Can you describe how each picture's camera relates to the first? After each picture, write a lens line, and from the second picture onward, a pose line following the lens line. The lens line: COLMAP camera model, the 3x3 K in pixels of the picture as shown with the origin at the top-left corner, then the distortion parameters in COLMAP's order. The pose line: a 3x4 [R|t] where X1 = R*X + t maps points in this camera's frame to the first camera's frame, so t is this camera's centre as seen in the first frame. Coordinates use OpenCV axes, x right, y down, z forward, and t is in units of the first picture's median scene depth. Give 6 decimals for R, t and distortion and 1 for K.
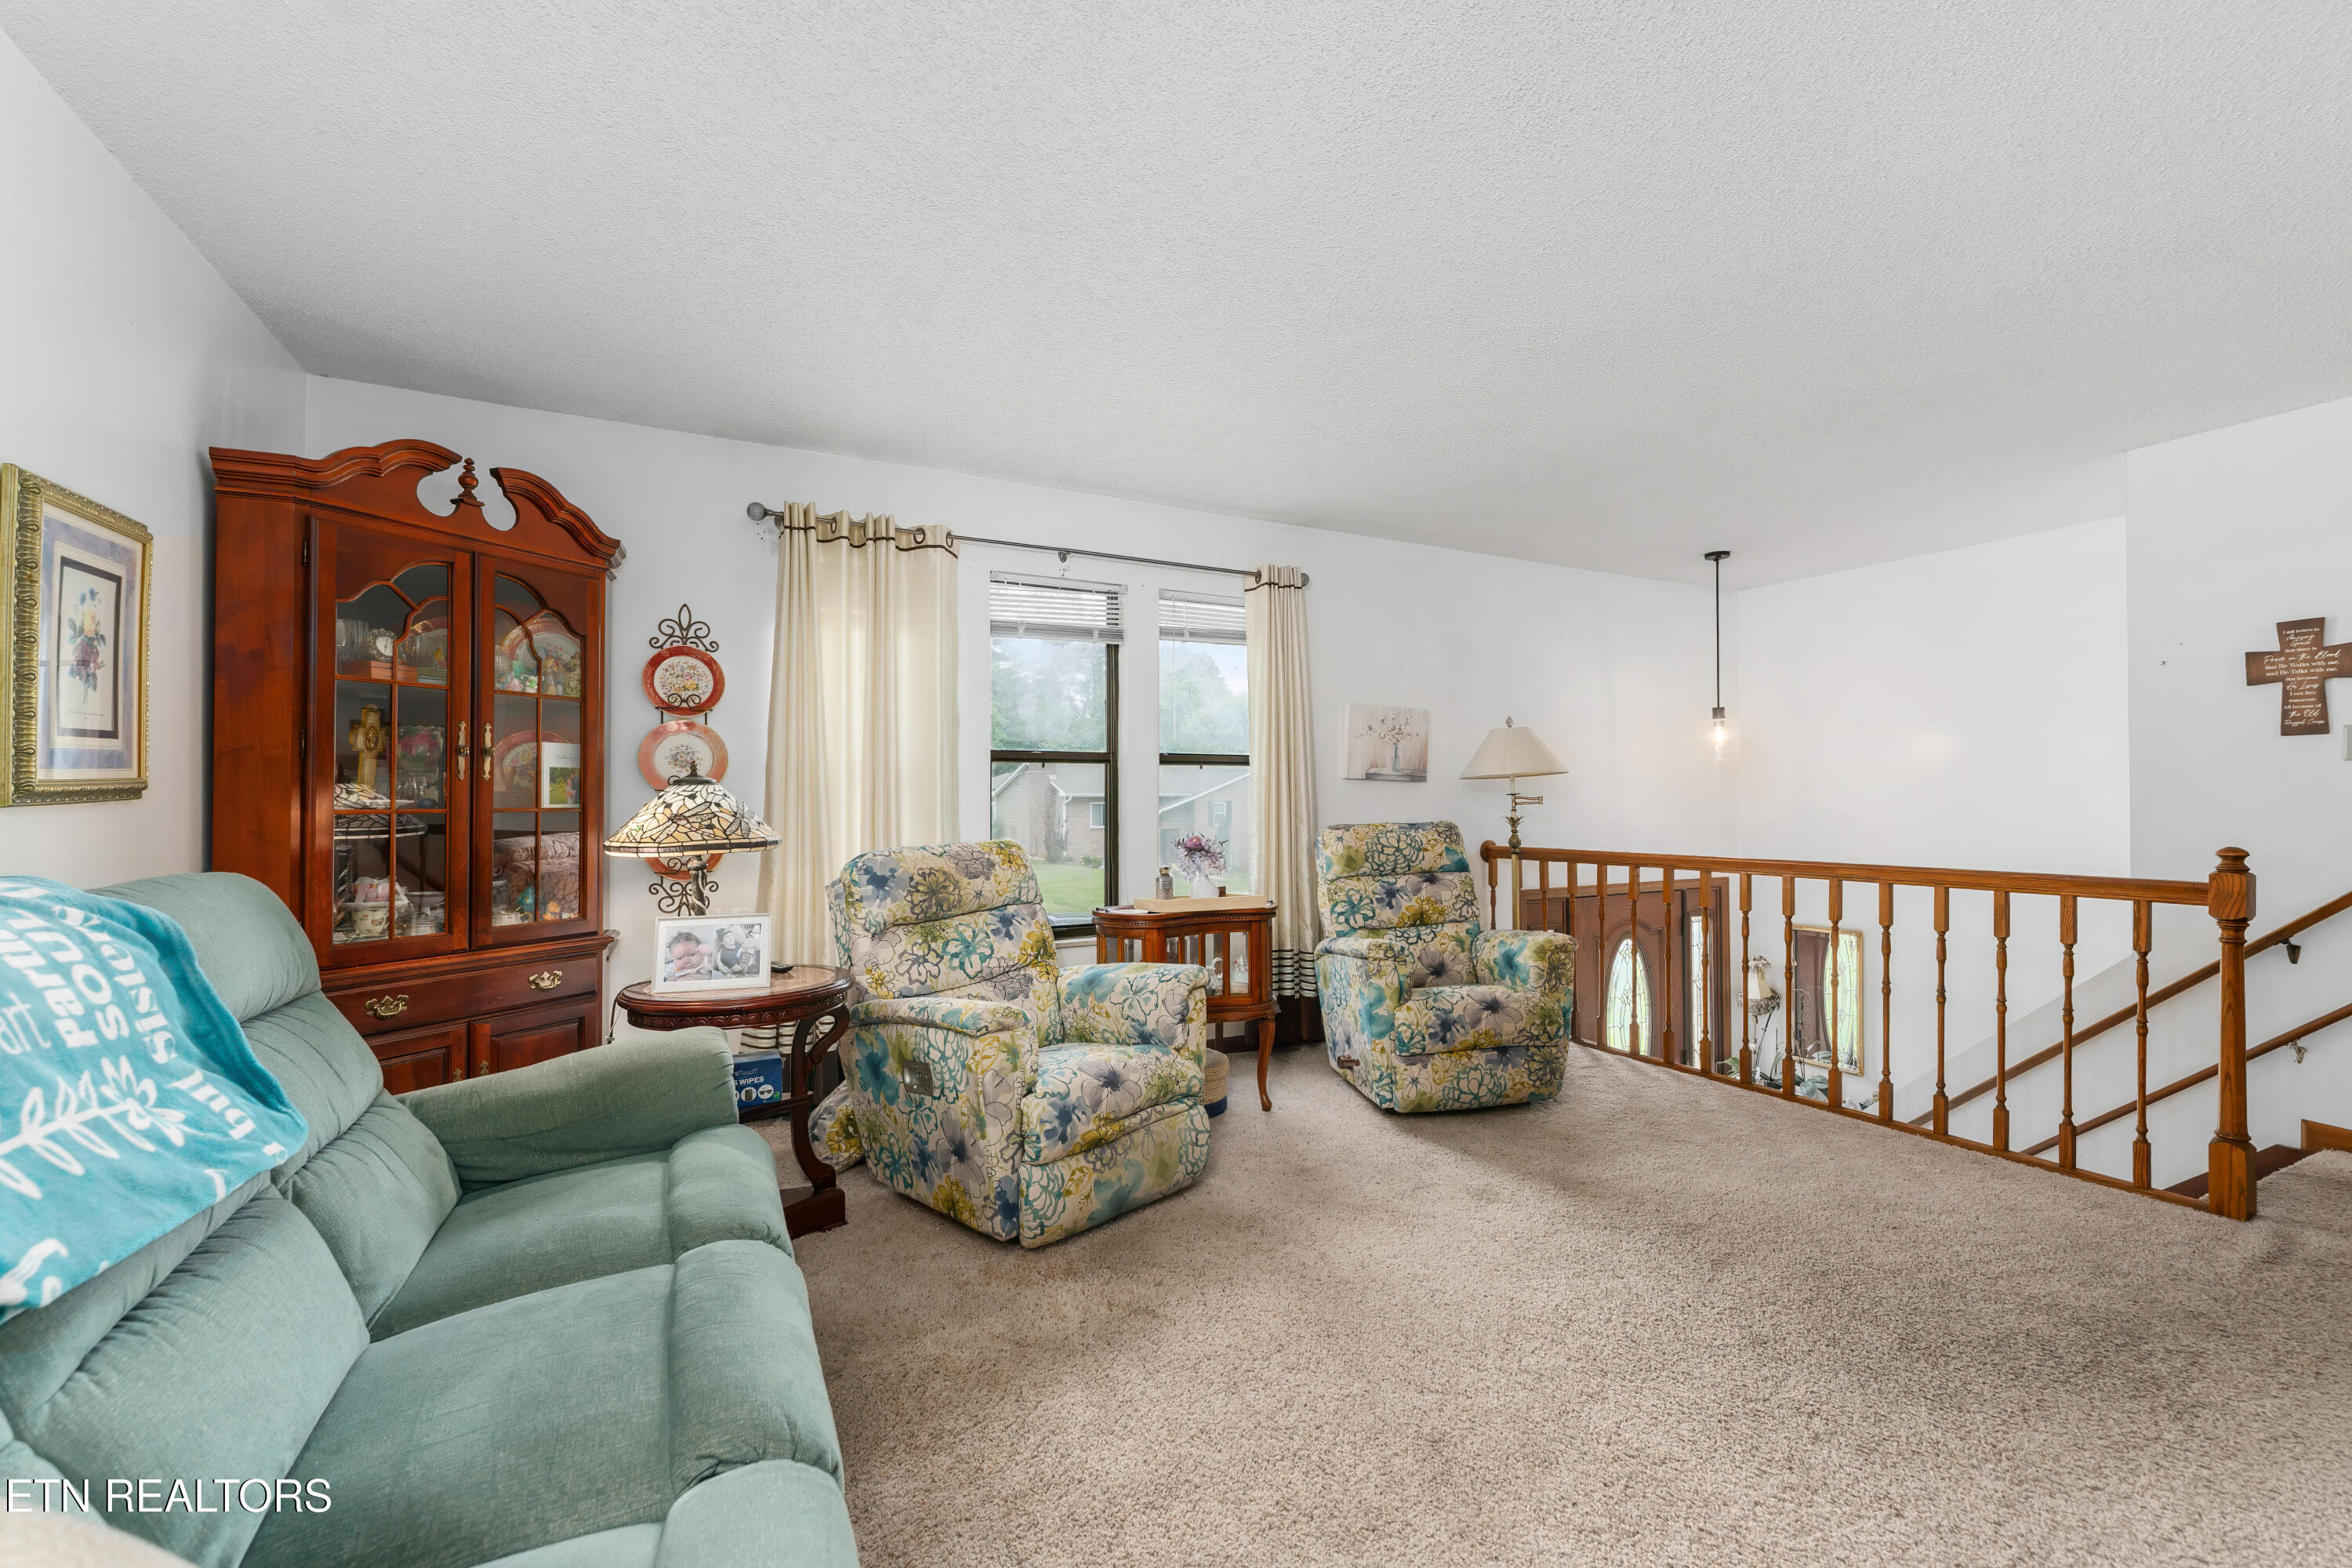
lens RADIAL K [[988.4, 0, 1279.2], [0, 988.4, 789.6], [0, 0, 1]] dist [0.002520, 0.000098]
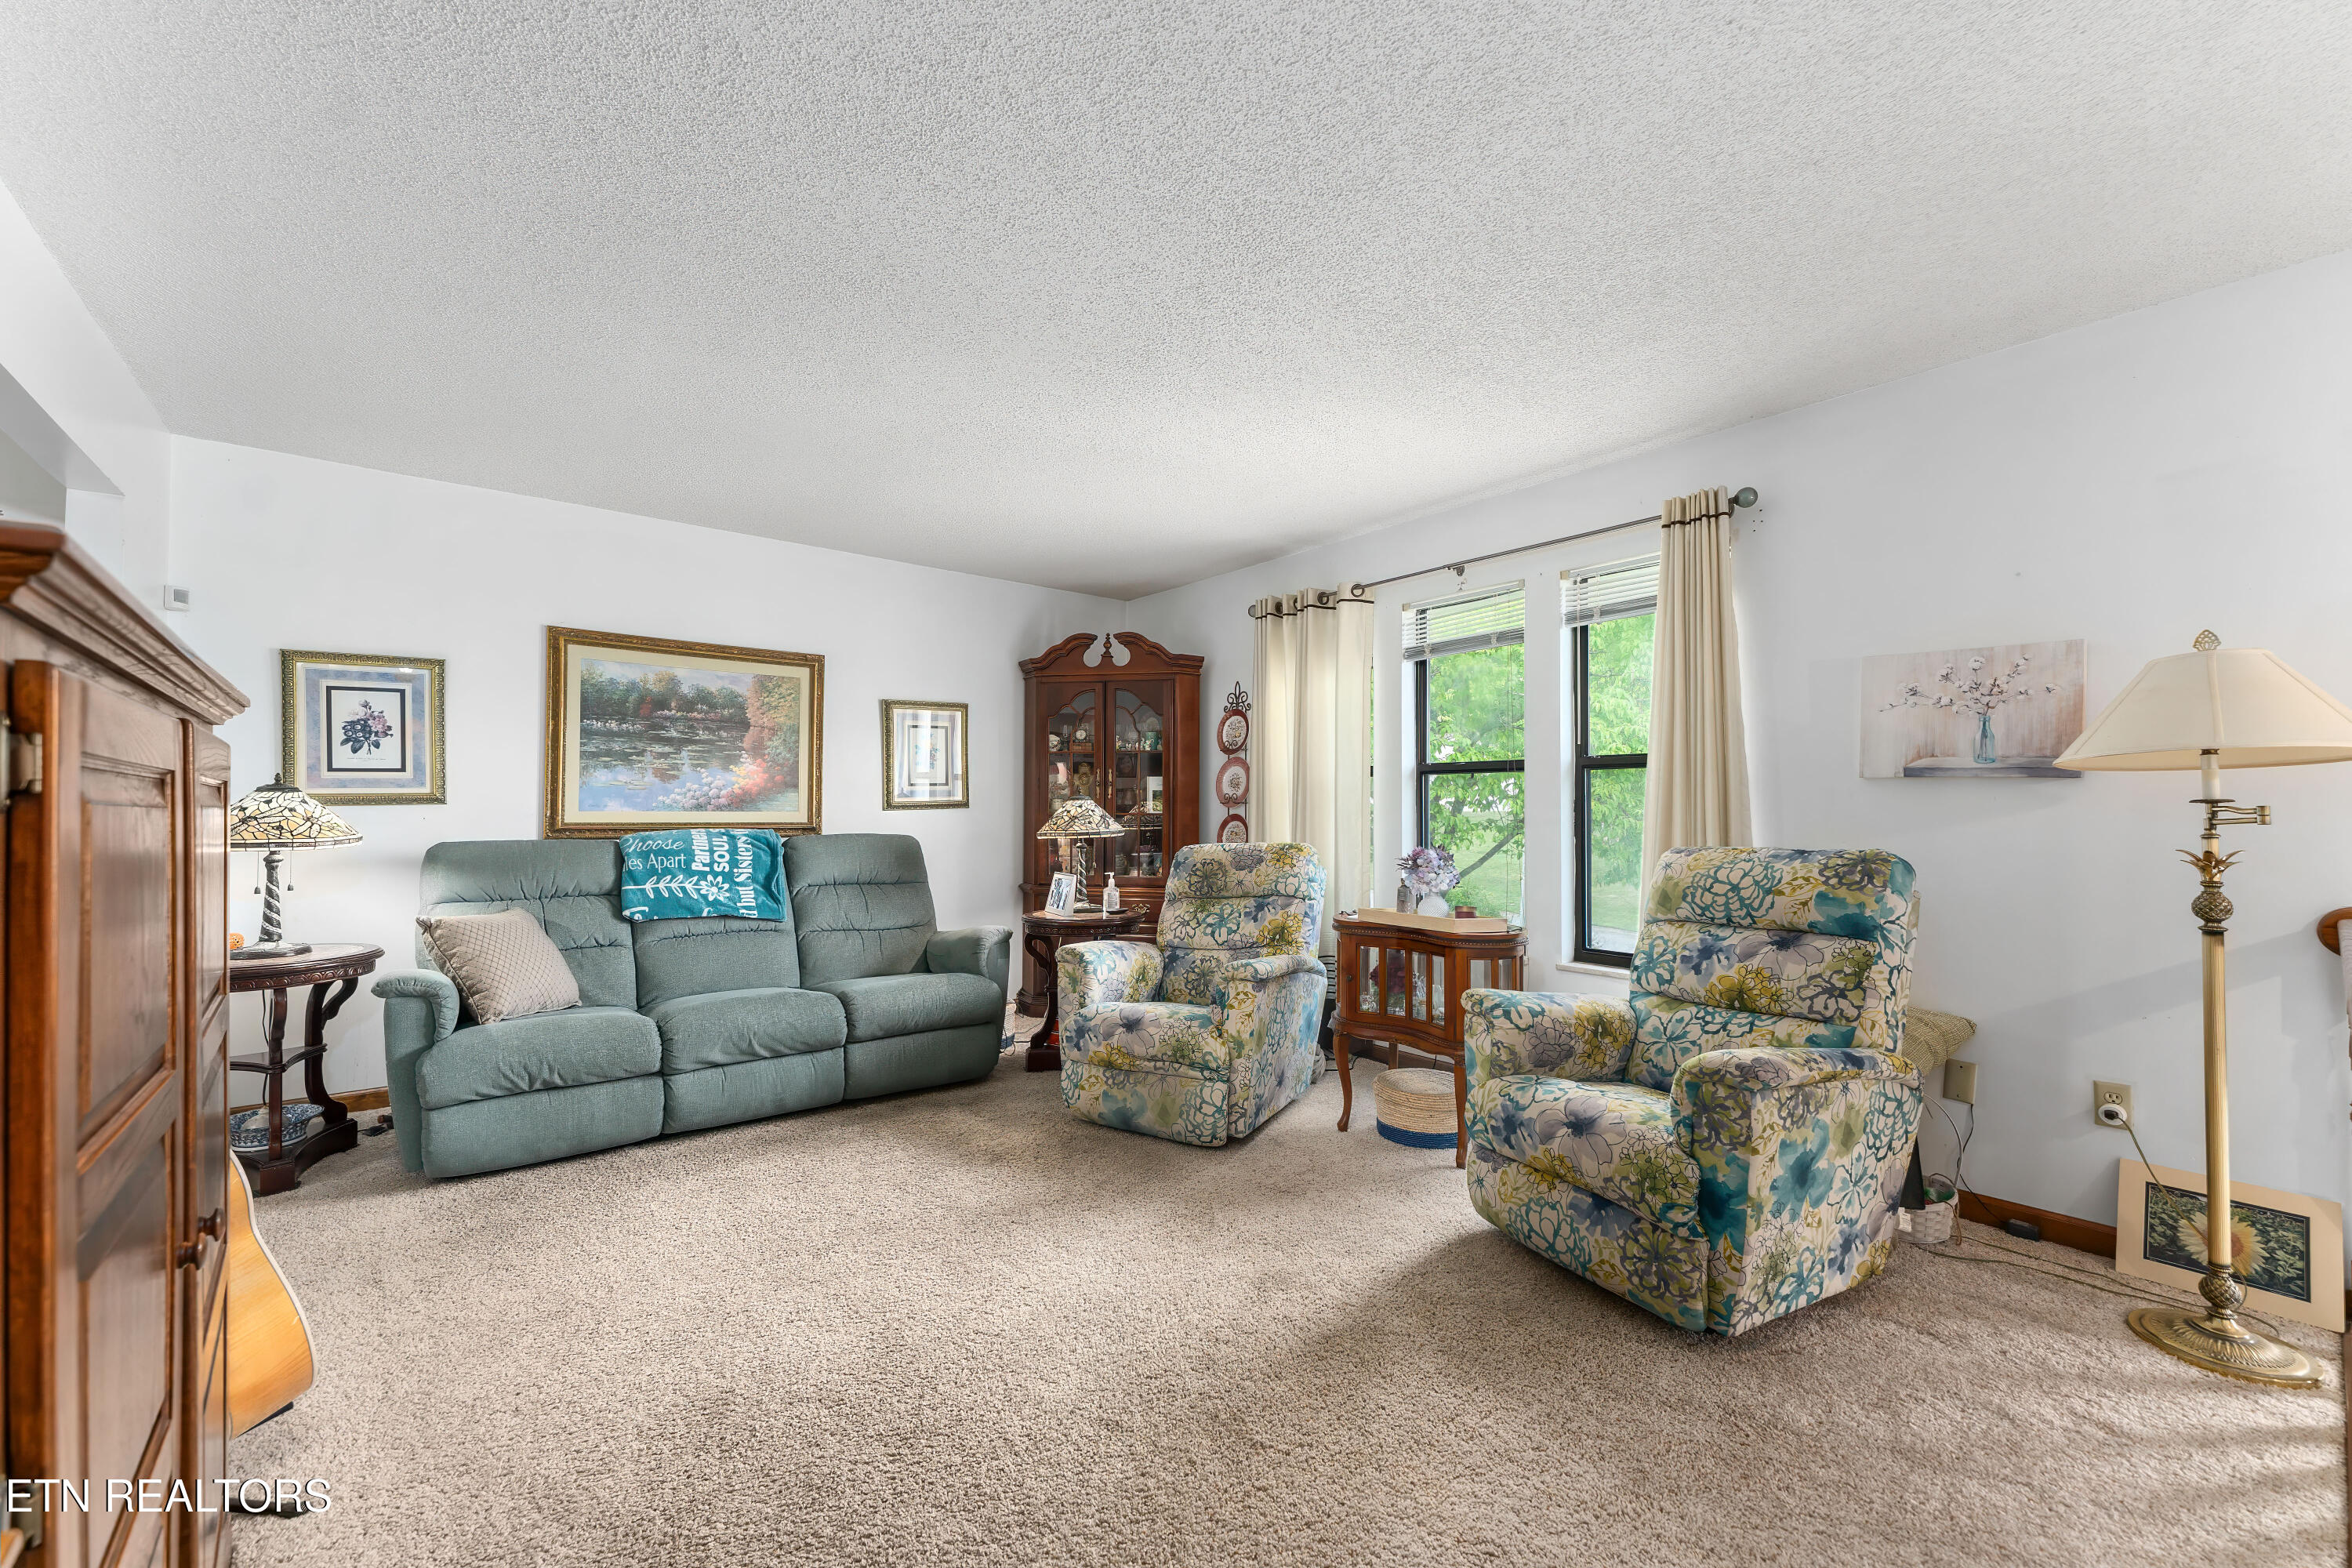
lens RADIAL K [[939.7, 0, 1169.4], [0, 939.7, 797.5], [0, 0, 1]] dist [-0.003722, -0.000710]
pose [[0.167651, -0.010449, -0.985791, 0.732946], [0.006183, 0.999935, -0.009547, 0.005265], [0.985827, -0.004495, 0.167705, 0.585144]]
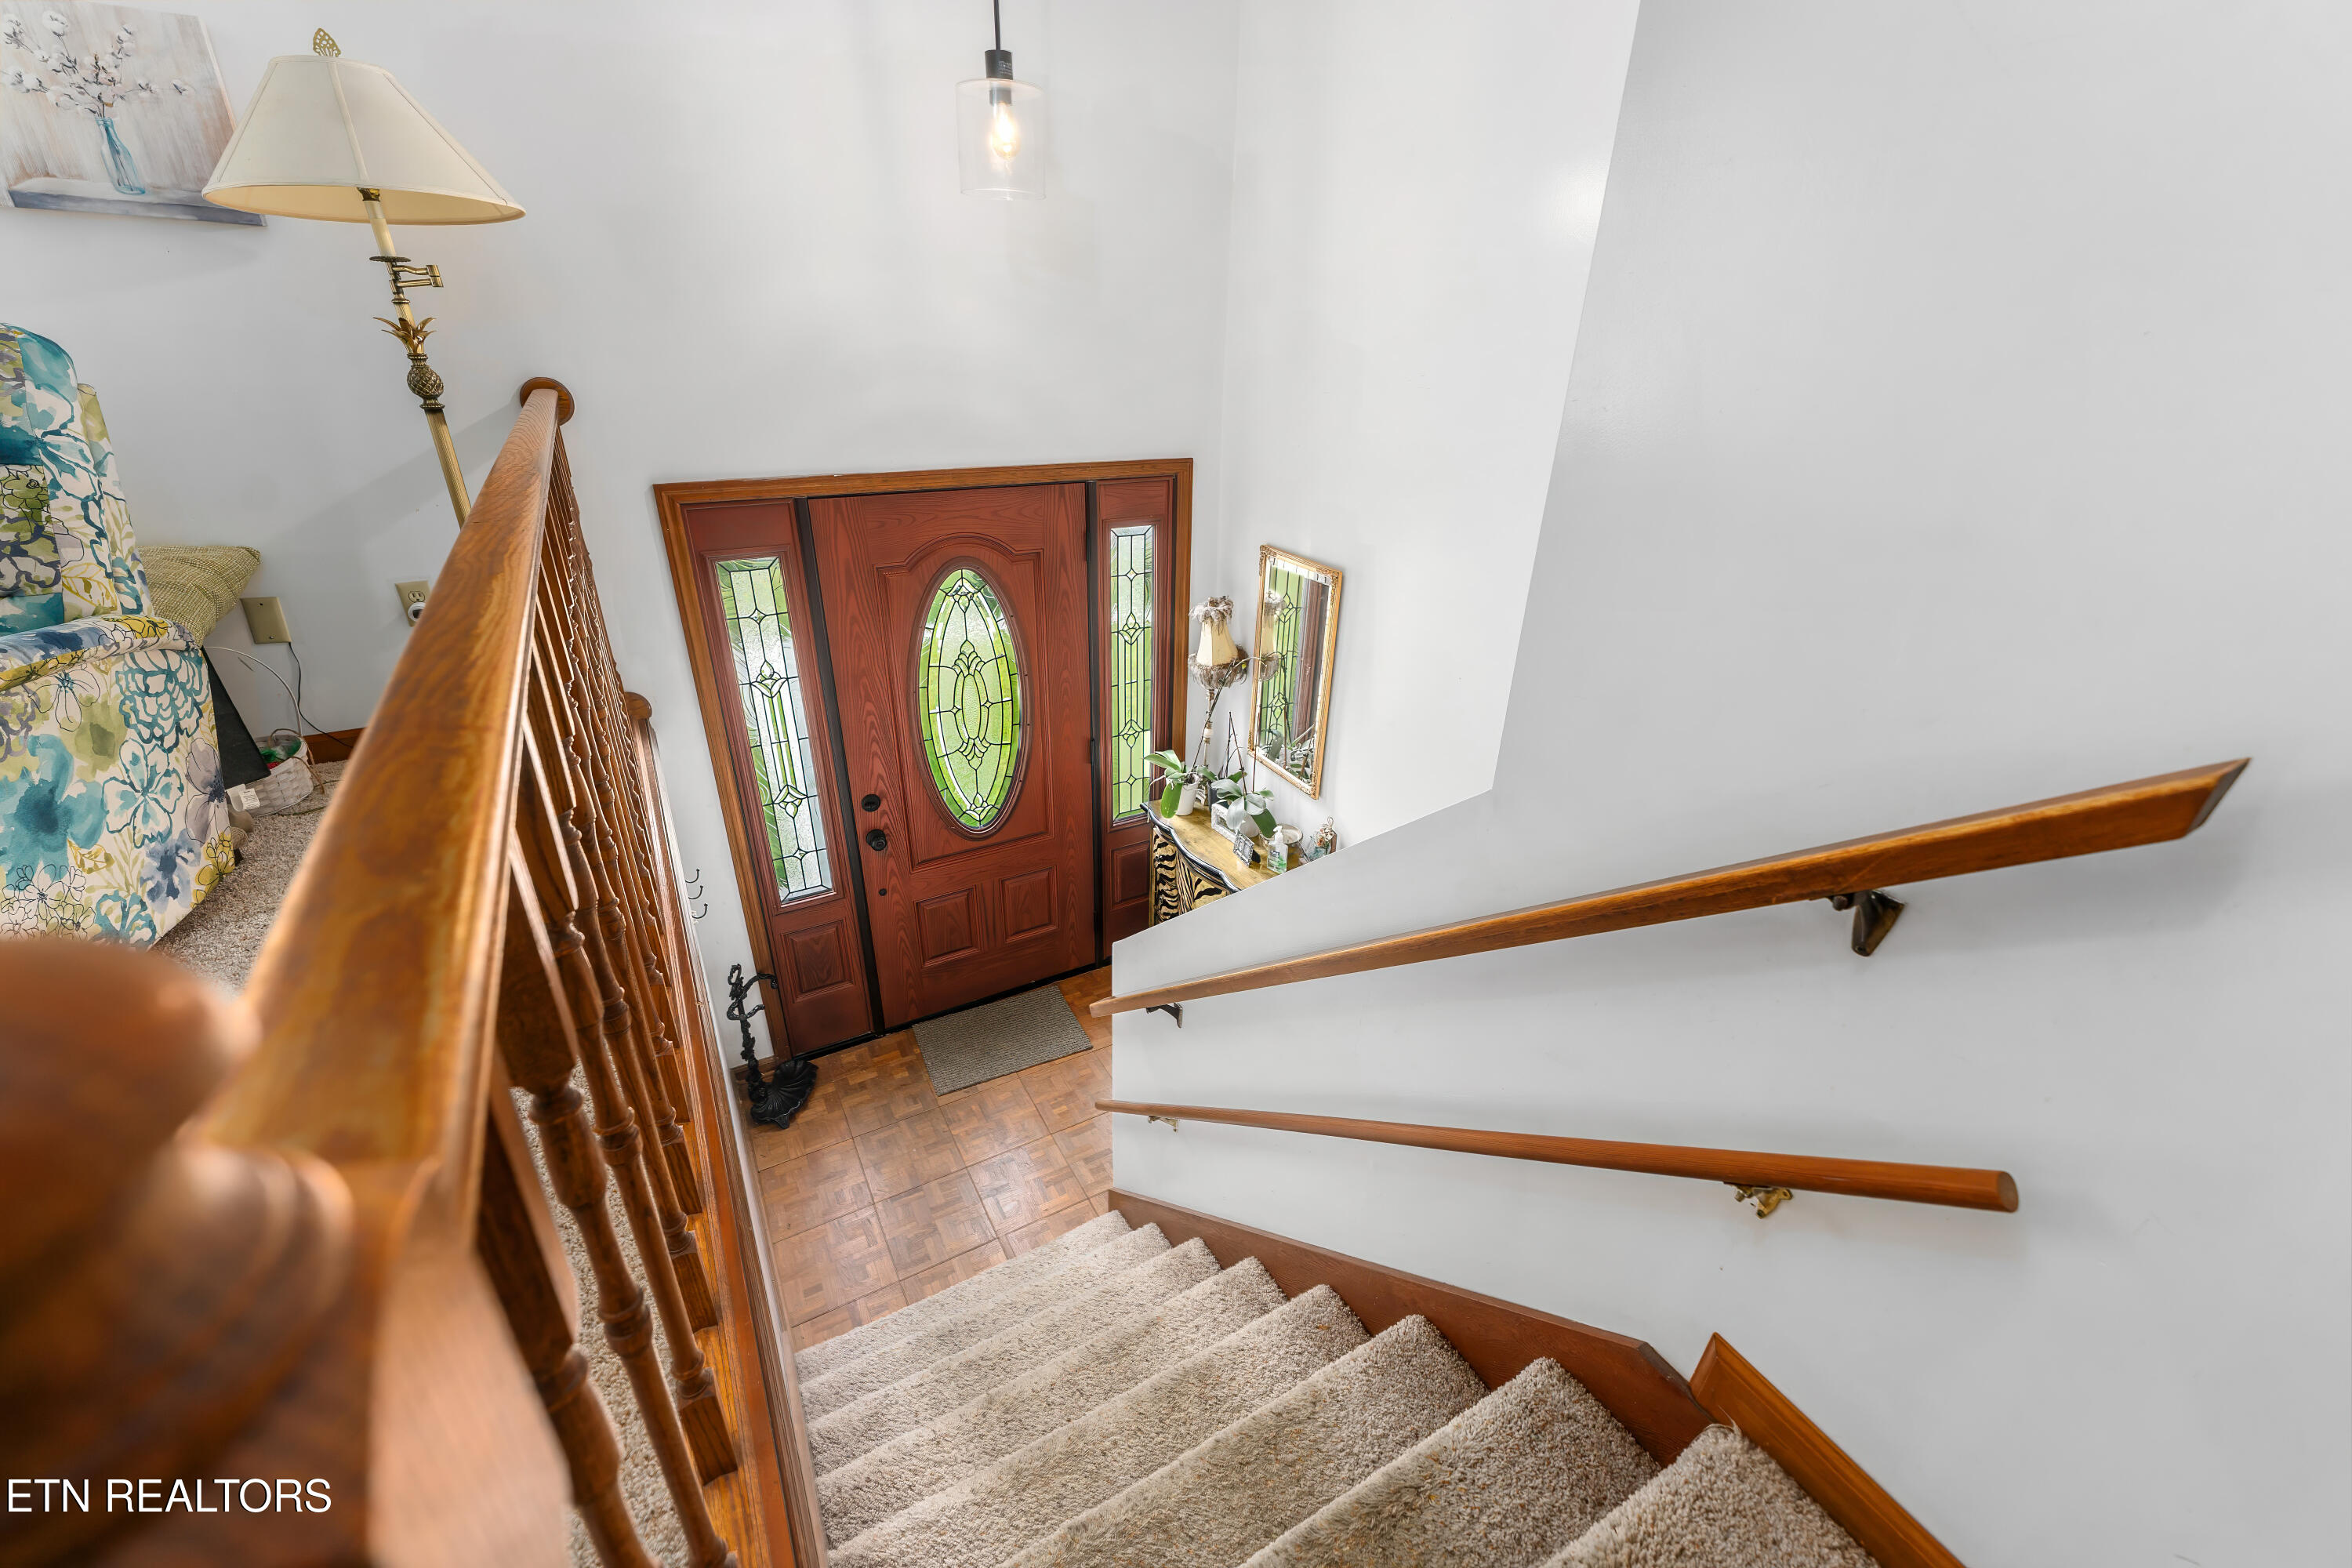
lens RADIAL K [[941.7, 0, 1166.5], [0, 941.7, 775.0], [0, 0, 1]] dist [-0.001419, -0.000350]
pose [[0.999665, 0.023095, 0.011672, 0.717657], [-0.025874, 0.898448, 0.438316, 0.022853], [-0.000364, -0.438471, 0.898745, 0.696641]]
